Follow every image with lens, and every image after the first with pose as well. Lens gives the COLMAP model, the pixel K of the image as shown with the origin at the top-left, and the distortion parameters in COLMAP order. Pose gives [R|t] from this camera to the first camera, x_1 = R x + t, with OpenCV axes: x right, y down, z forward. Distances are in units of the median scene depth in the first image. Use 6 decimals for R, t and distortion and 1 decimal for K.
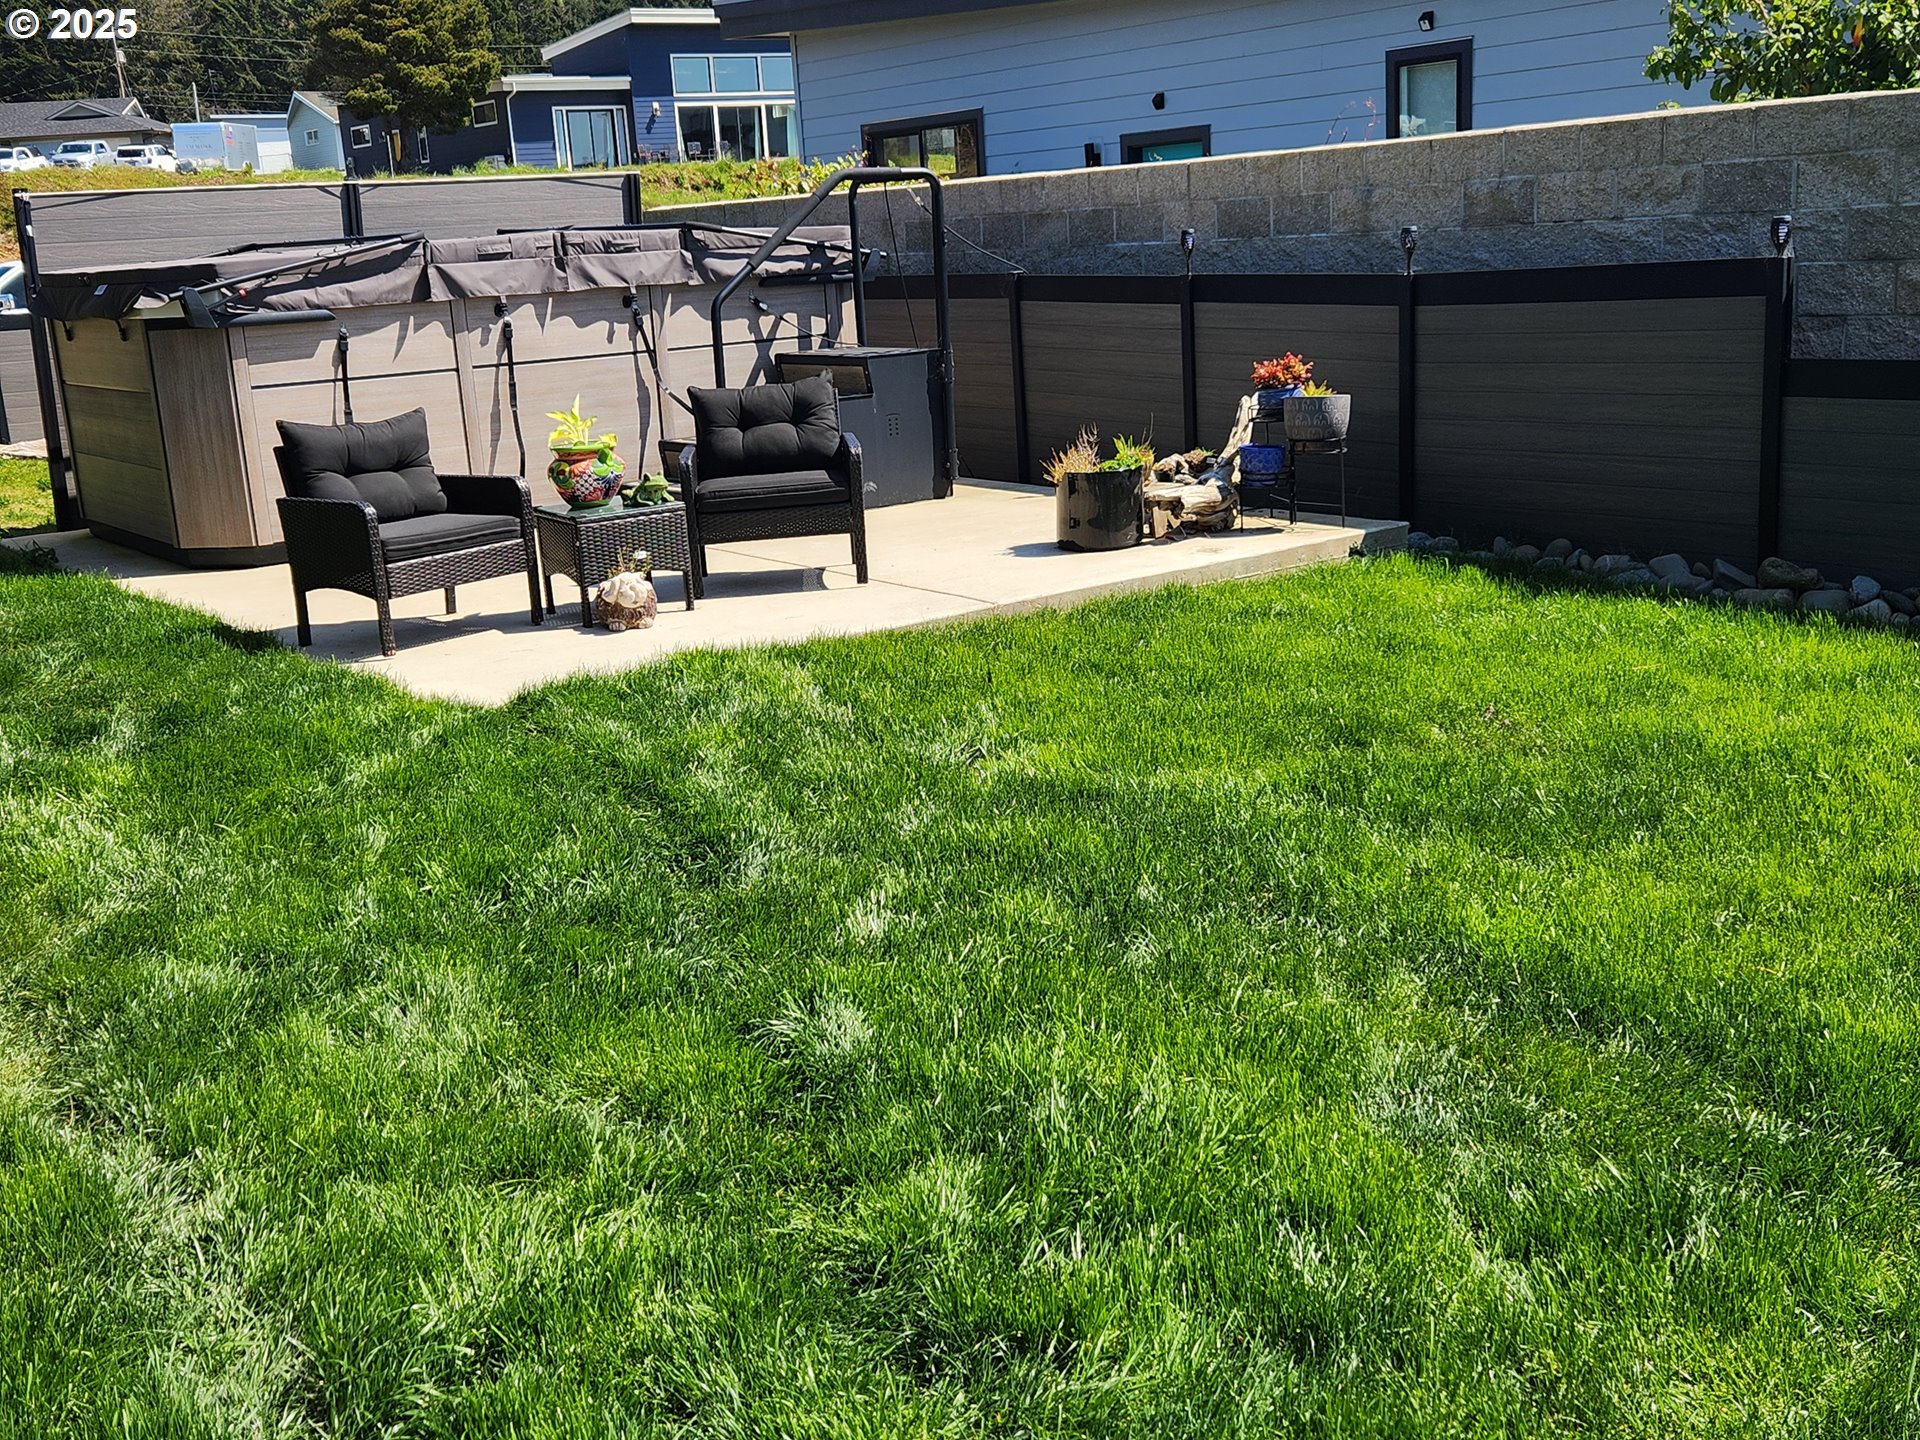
lens RADIAL K [[2066.1, 0, 923.6], [0, 2066.1, 717.0], [0, 0, 1]] dist [0.080097, -0.049509]
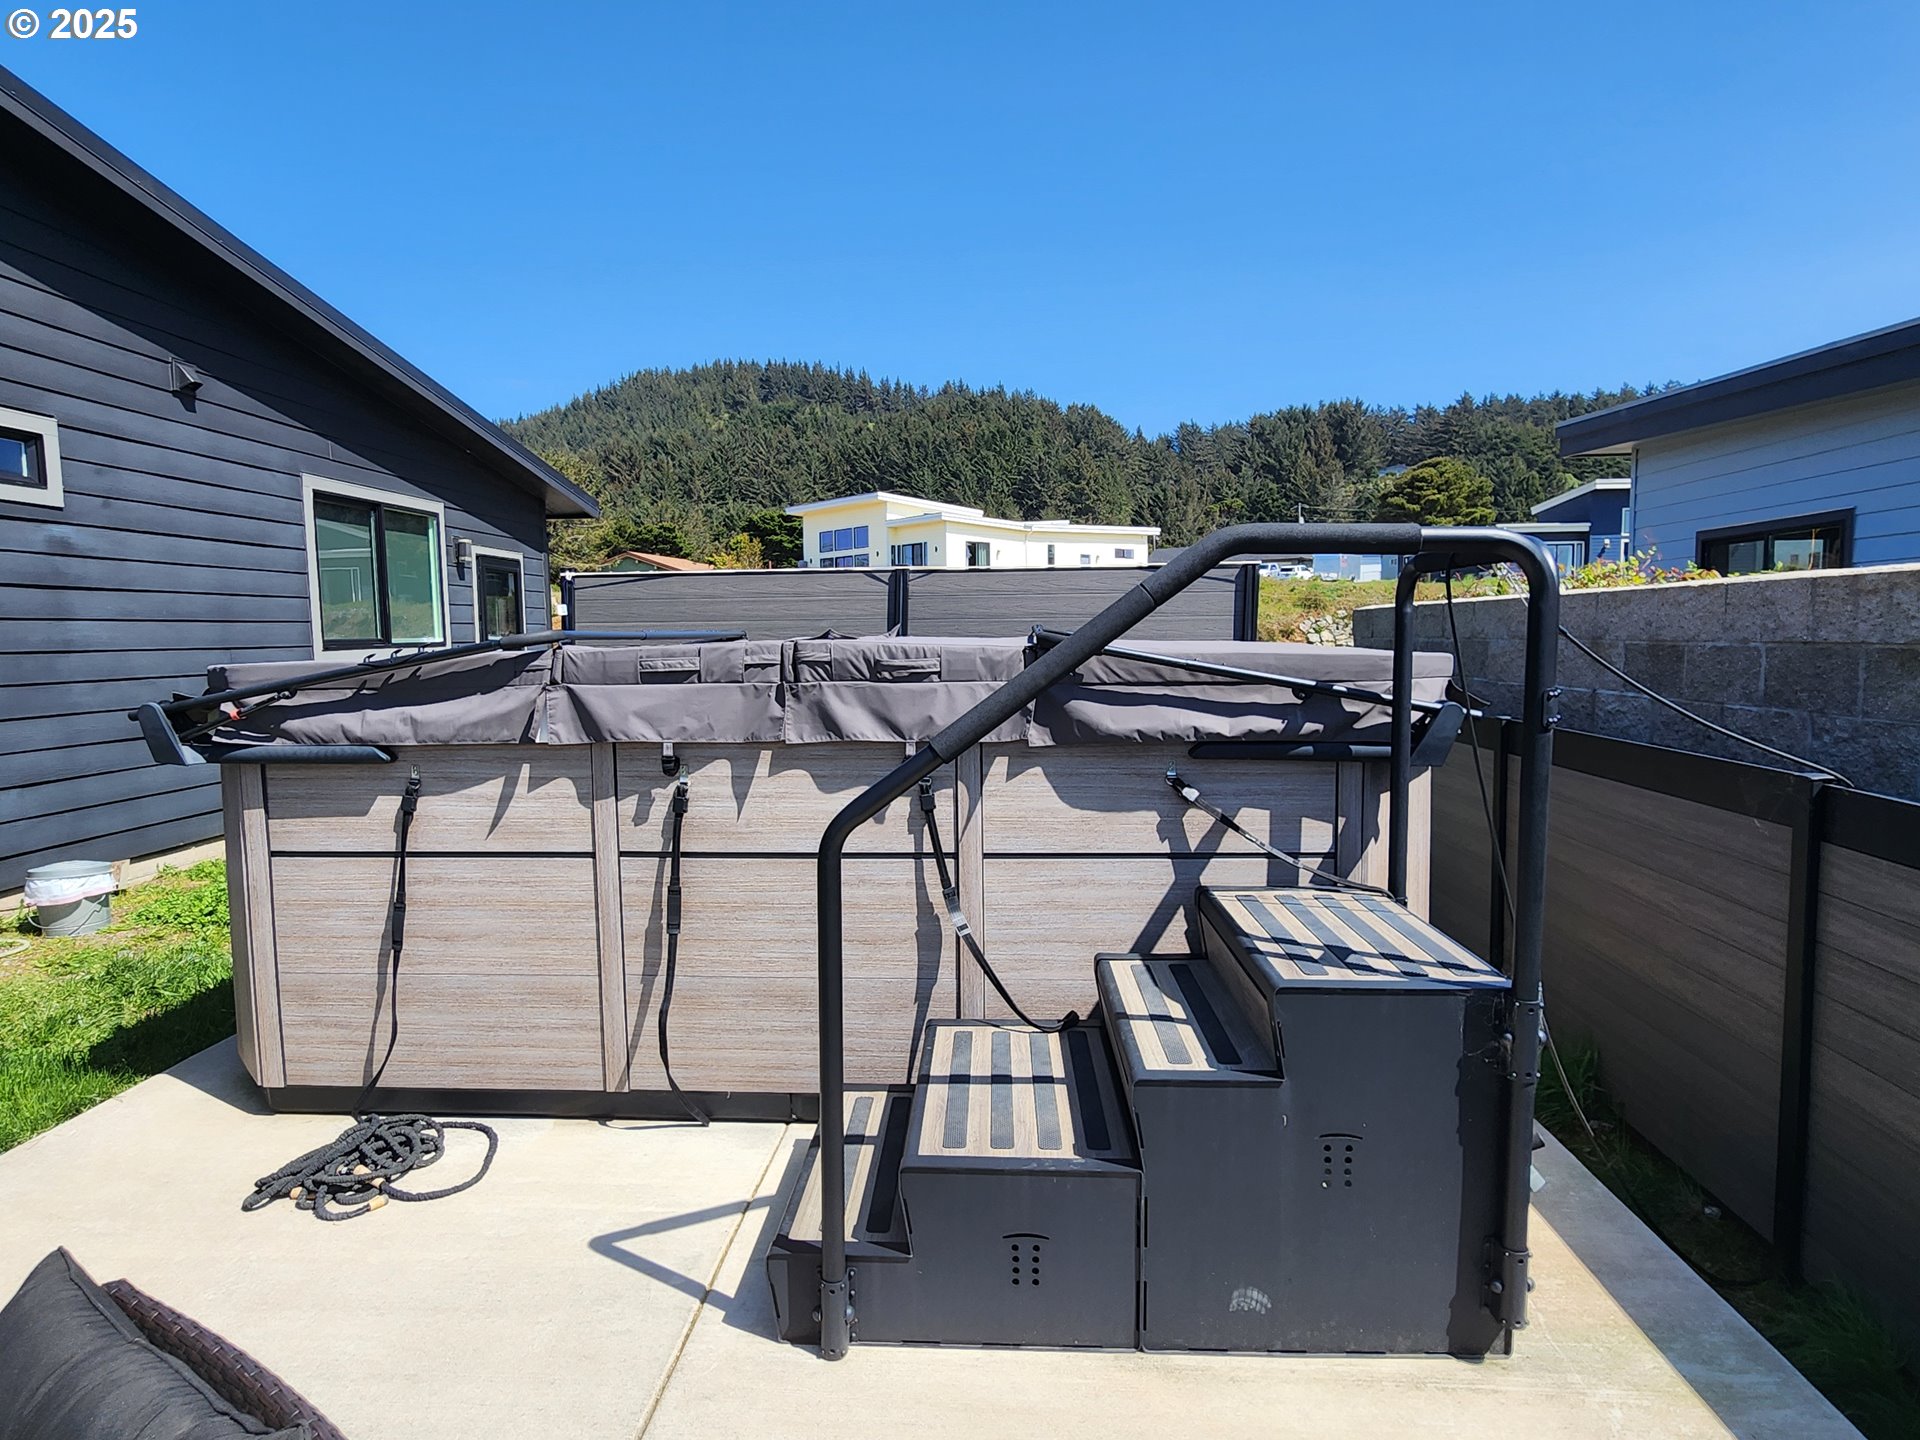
lens RADIAL K [[1111.8, 0, 960.0], [0, 1111.8, 728.8], [0, 0, 1]] dist [0.003033, 0.000416]
pose [[0.786304, 0.105487, -0.608768, 0.051971], [-0.179398, 0.981847, -0.061583, -0.207347], [0.591221, 0.157635, 0.790955, 0.822522]]
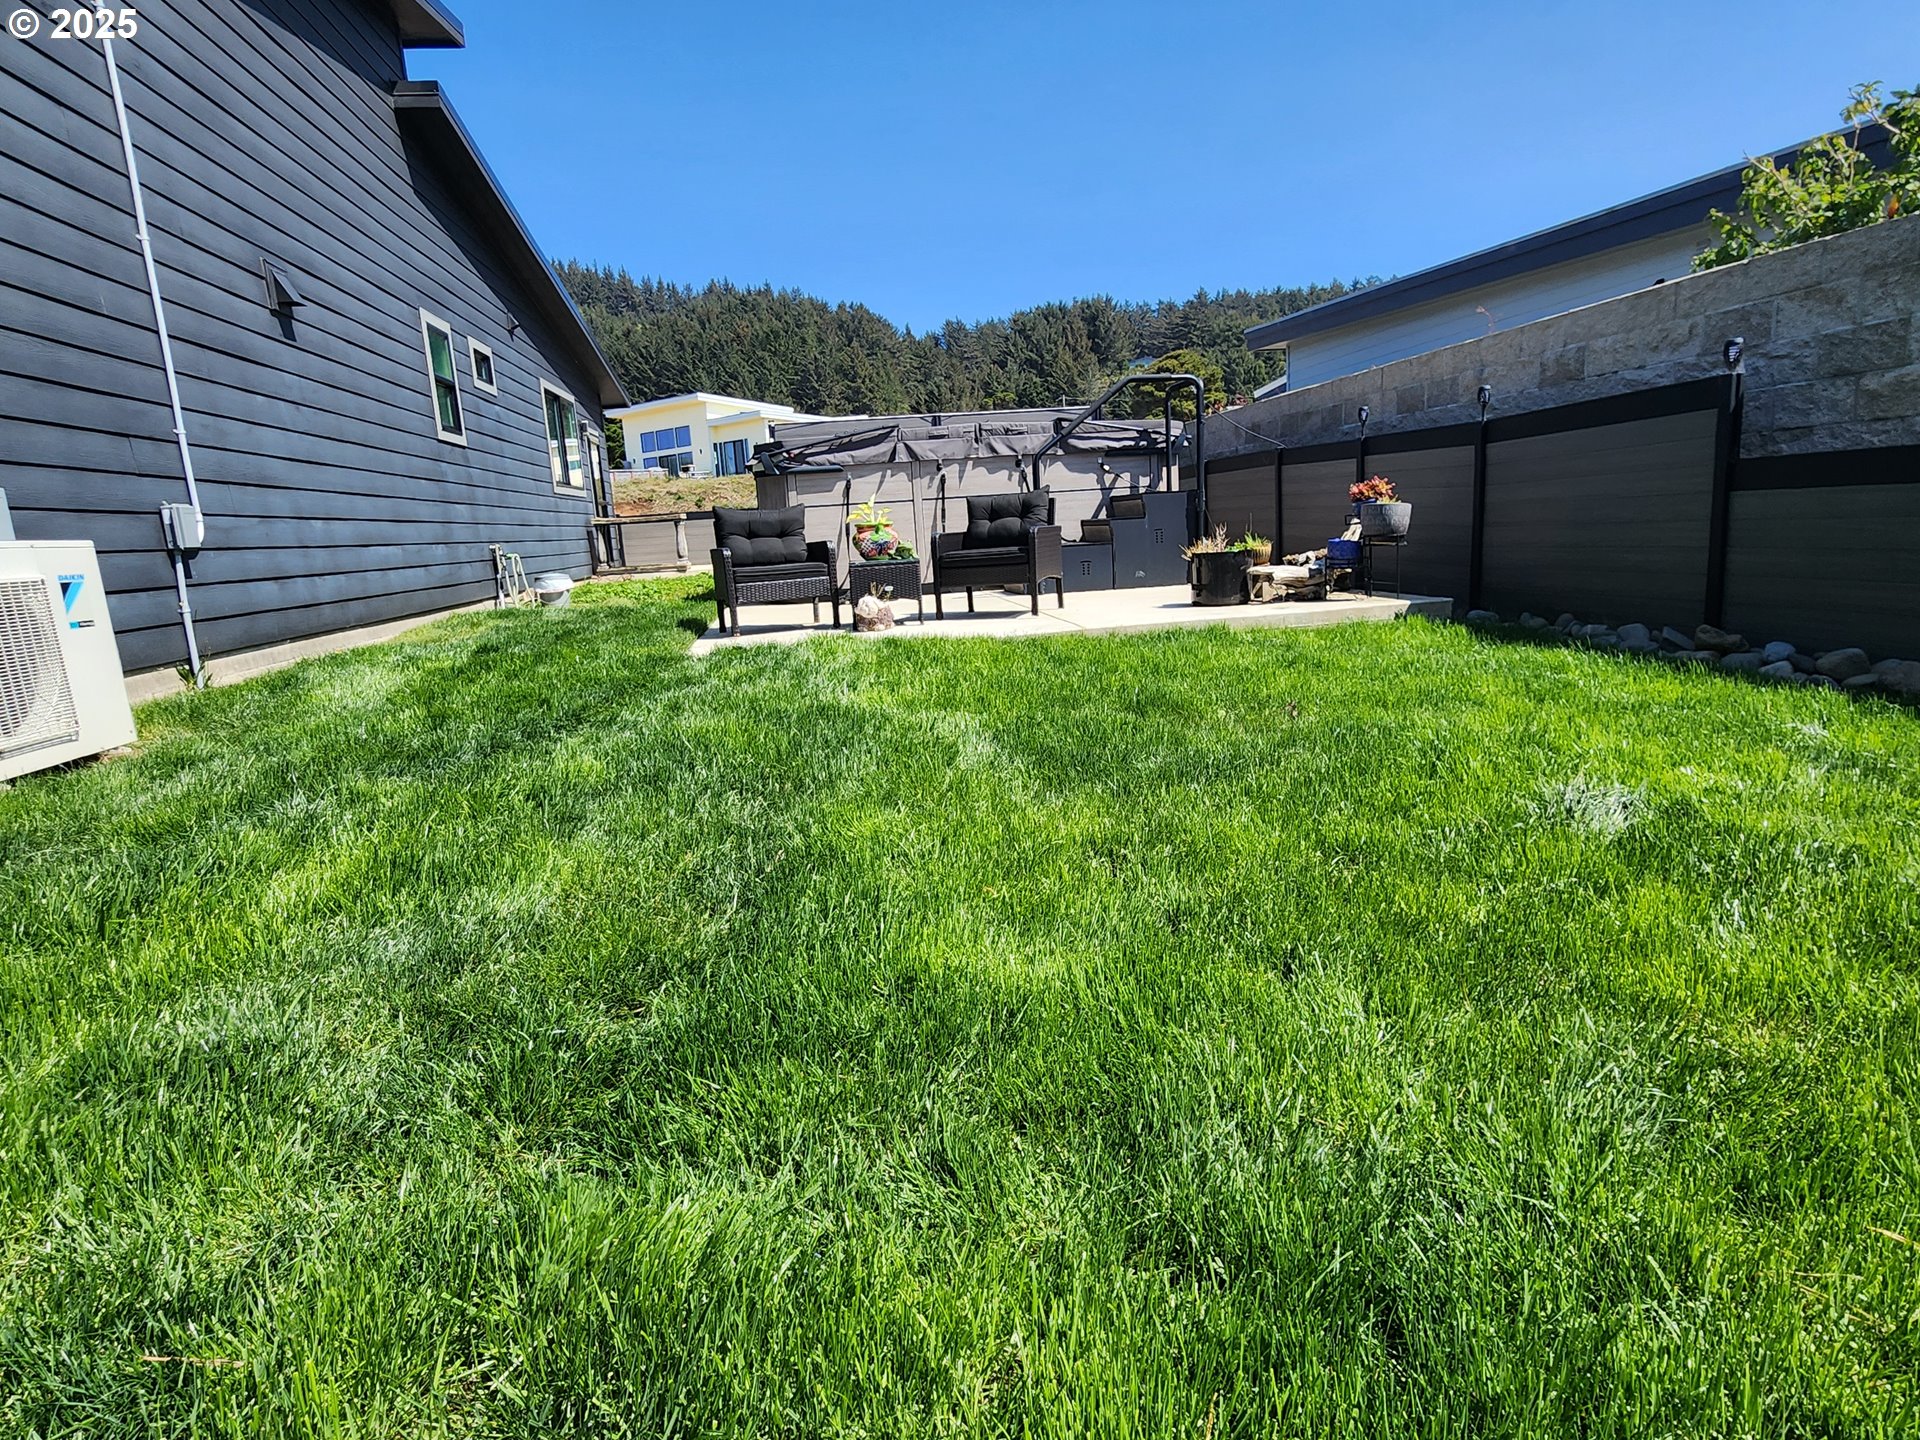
lens RADIAL K [[1062.3, 0, 957.1], [0, 1062.3, 735.5], [0, 0, 1]] dist [-0.002372, 0.000674]
pose [[0.892400, 0.095669, -0.440986, 0.235622], [-0.099313, 0.994945, 0.014873, 0.016285], [0.440180, 0.030523, 0.897391, 0.210787]]
